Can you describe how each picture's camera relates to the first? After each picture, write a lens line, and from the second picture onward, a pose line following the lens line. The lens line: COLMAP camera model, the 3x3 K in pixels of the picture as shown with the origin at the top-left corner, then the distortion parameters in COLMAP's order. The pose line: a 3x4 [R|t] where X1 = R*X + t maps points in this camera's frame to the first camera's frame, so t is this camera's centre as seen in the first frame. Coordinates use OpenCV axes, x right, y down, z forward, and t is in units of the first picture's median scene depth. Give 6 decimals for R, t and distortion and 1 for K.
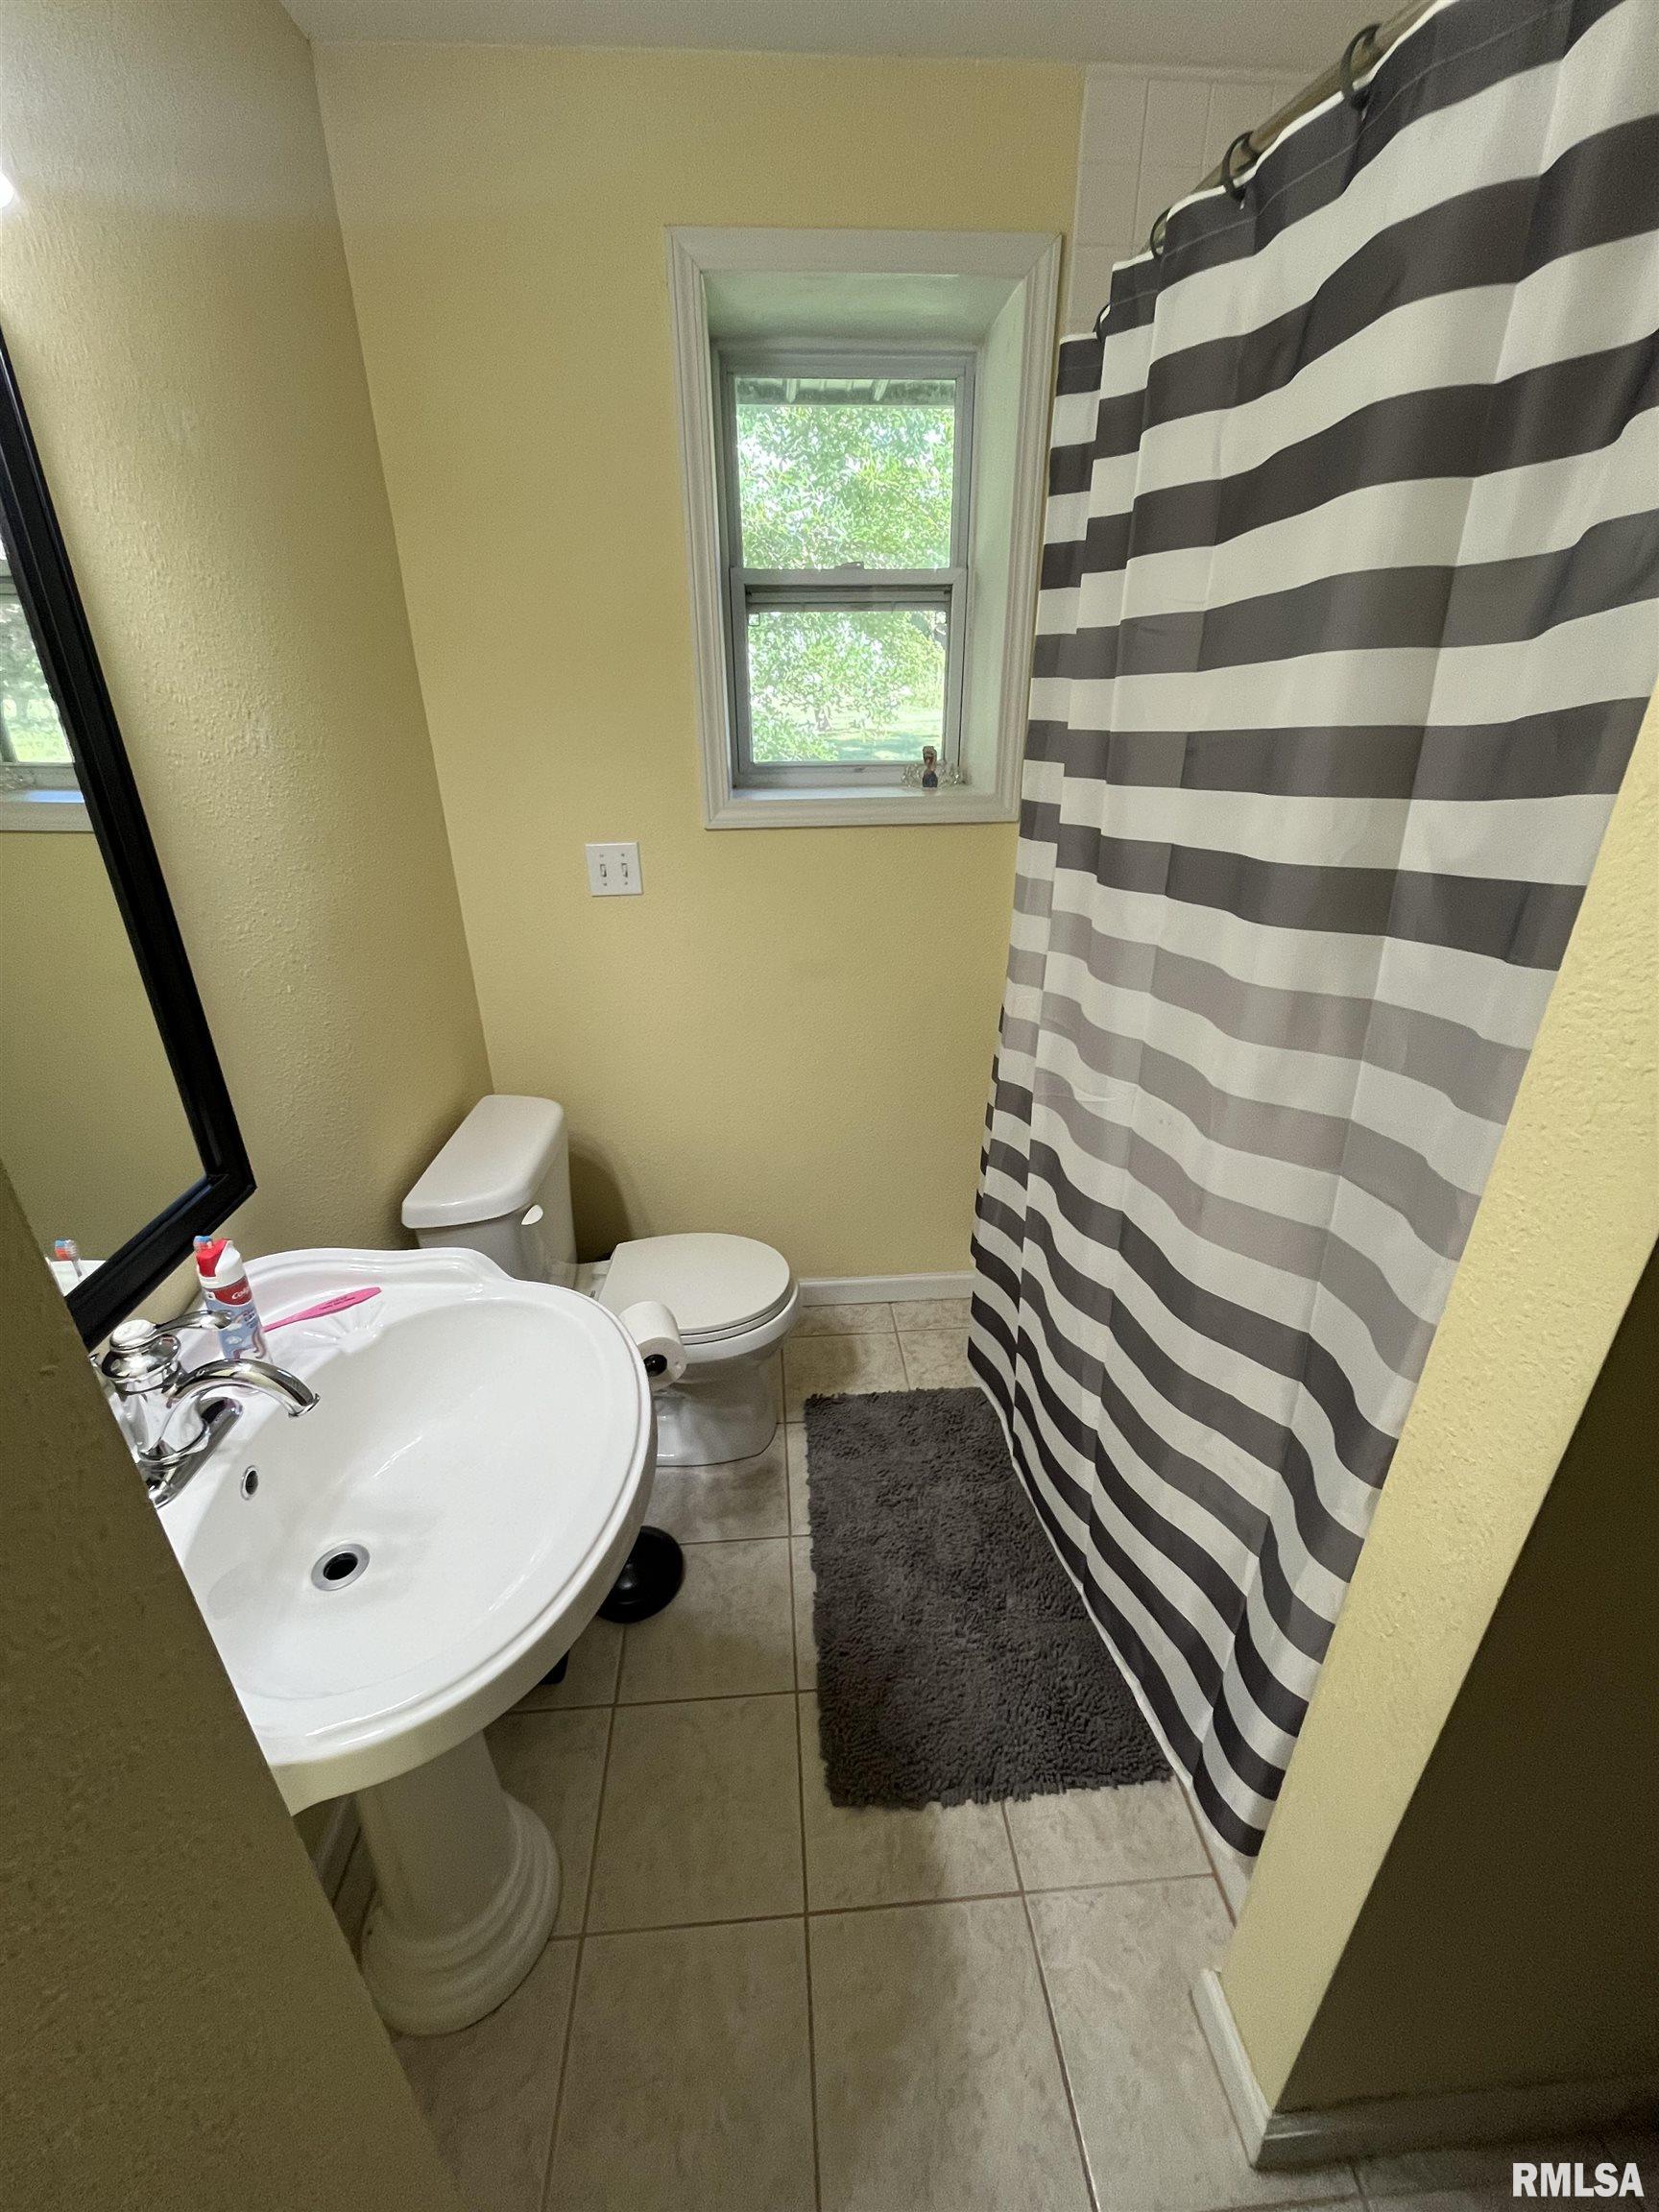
lens RADIAL K [[890.3, 0, 827.4], [0, 890.3, 1097.2], [0, 0, 1]] dist [-0.002355, -0.000694]
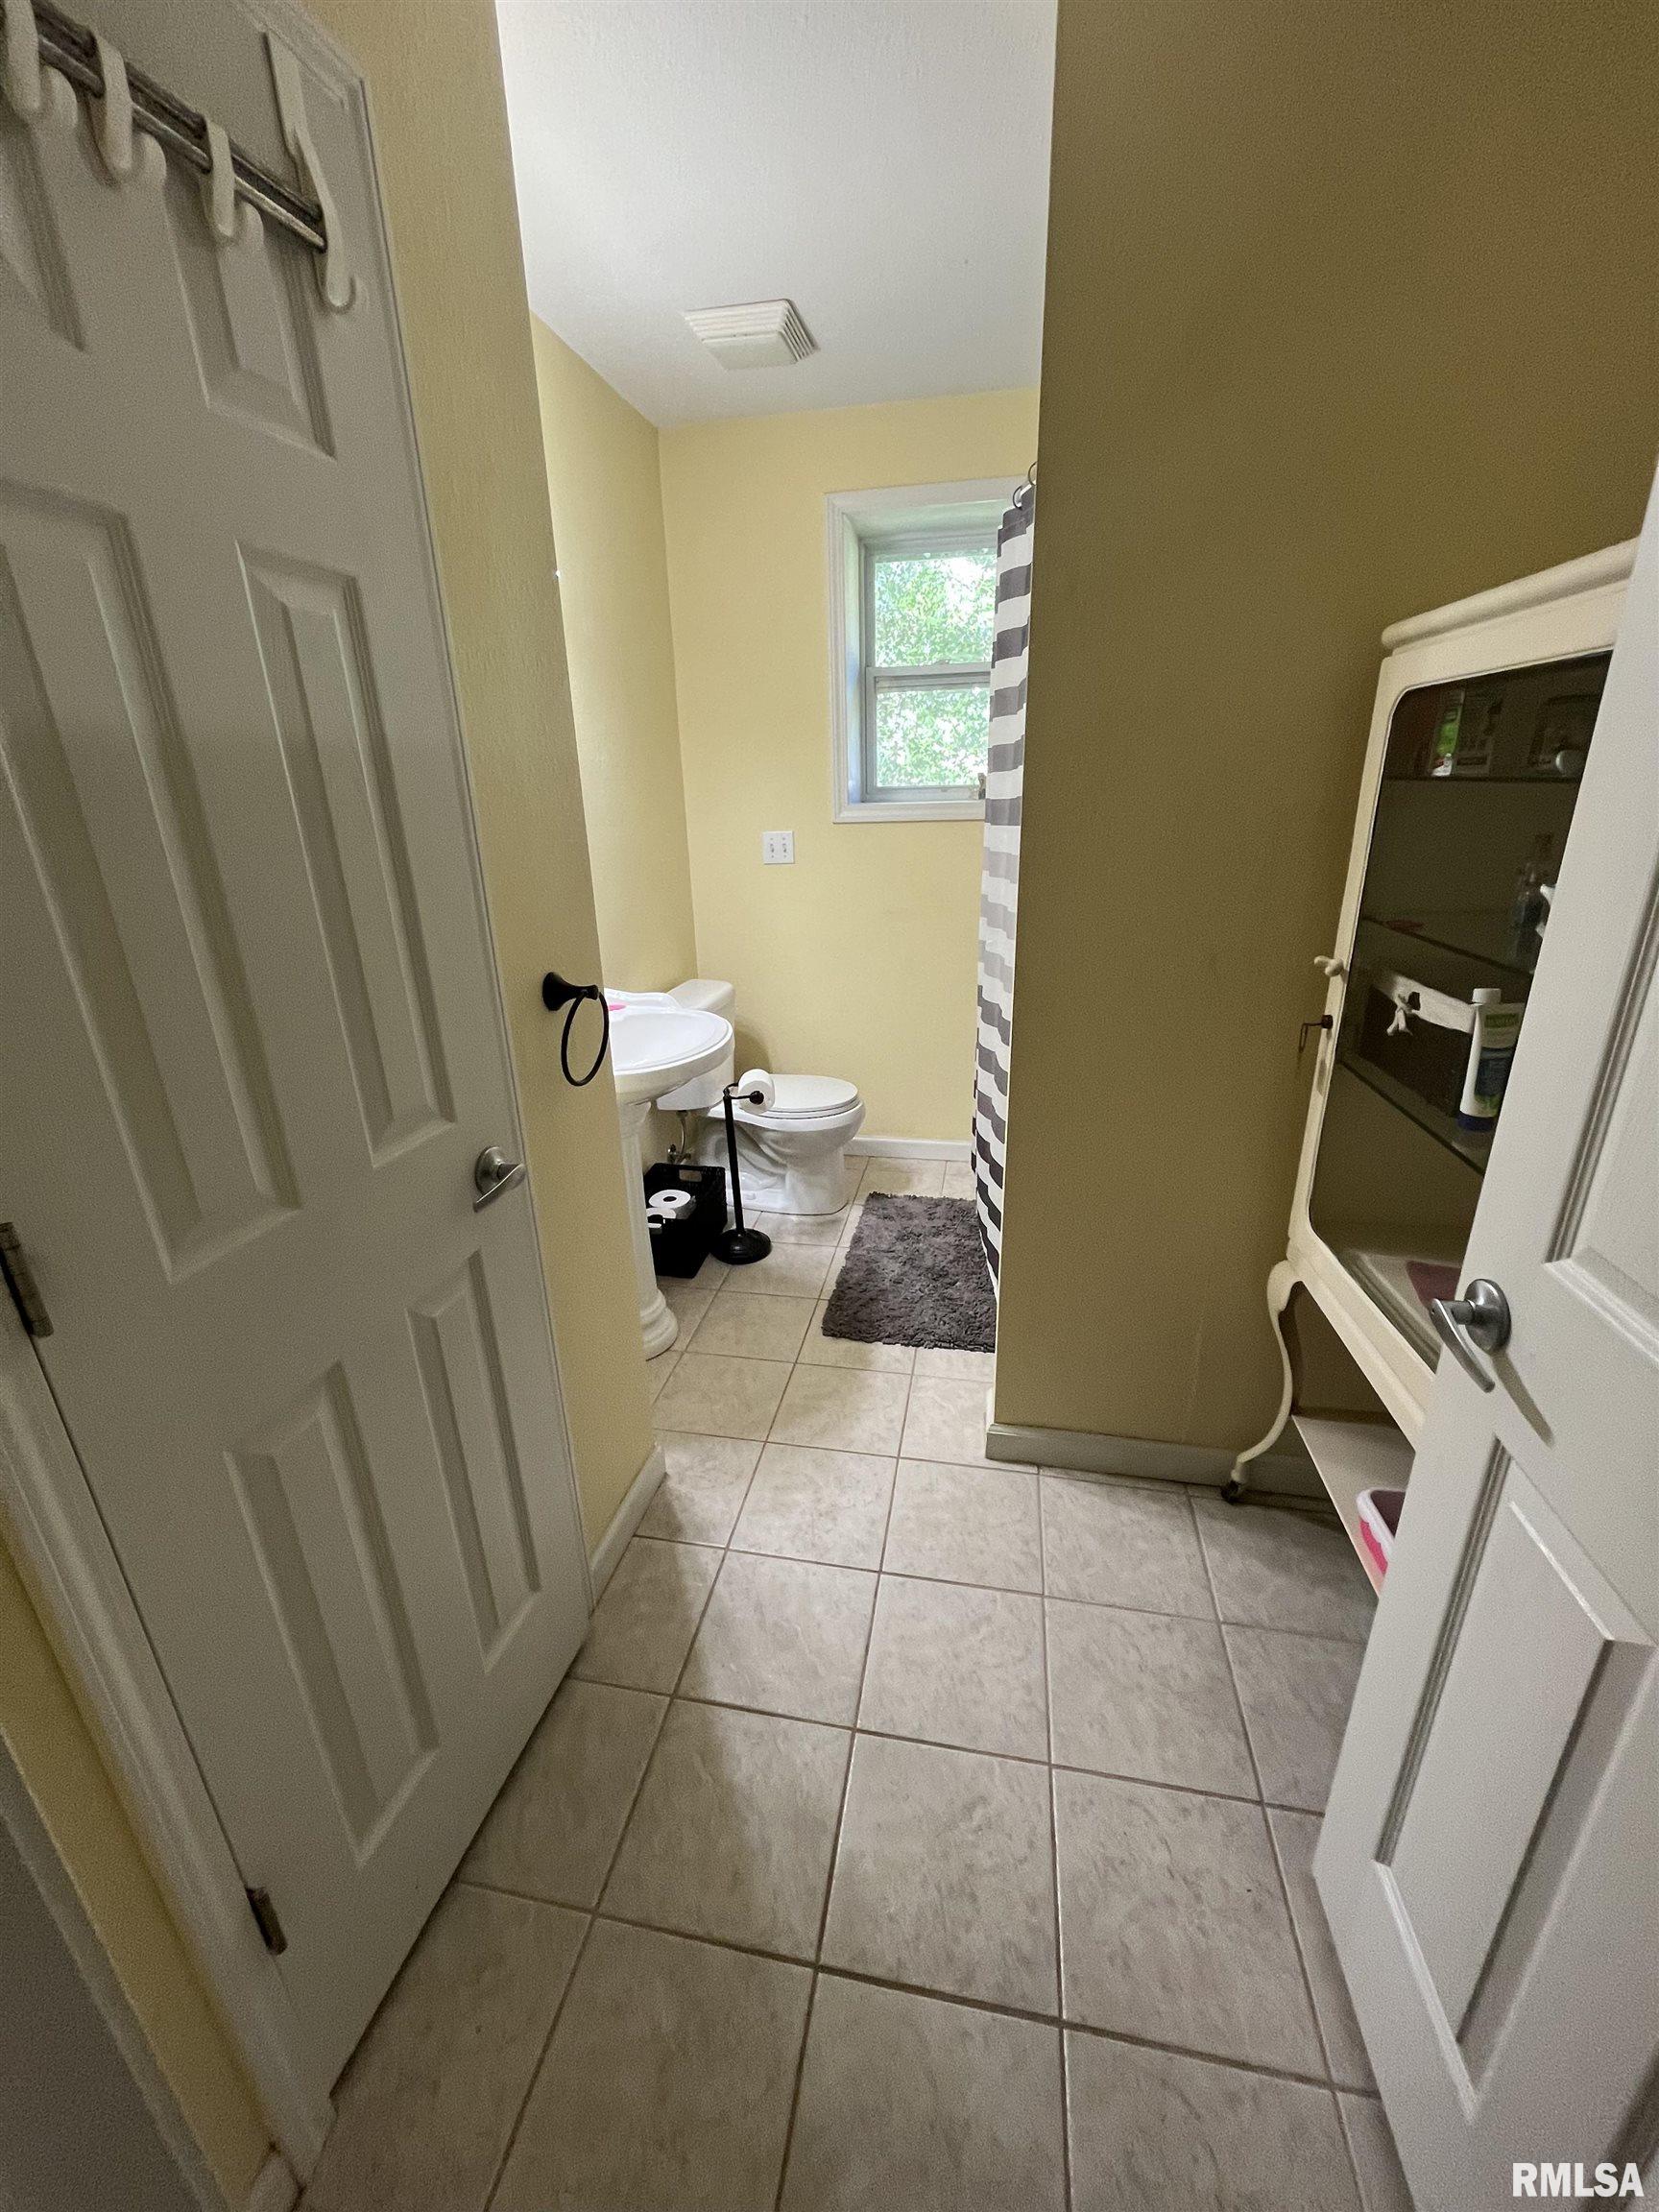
lens RADIAL K [[890.3, 0, 823.4], [0, 890.3, 1105.1], [0, 0, 1]] dist [-0.002355, -0.000694]
pose [[0.963569, 0.077045, -0.256121, 0.304965], [-0.093401, 0.994254, -0.052304, 0.301530], [0.250620, 0.074320, 0.965229, -0.545094]]
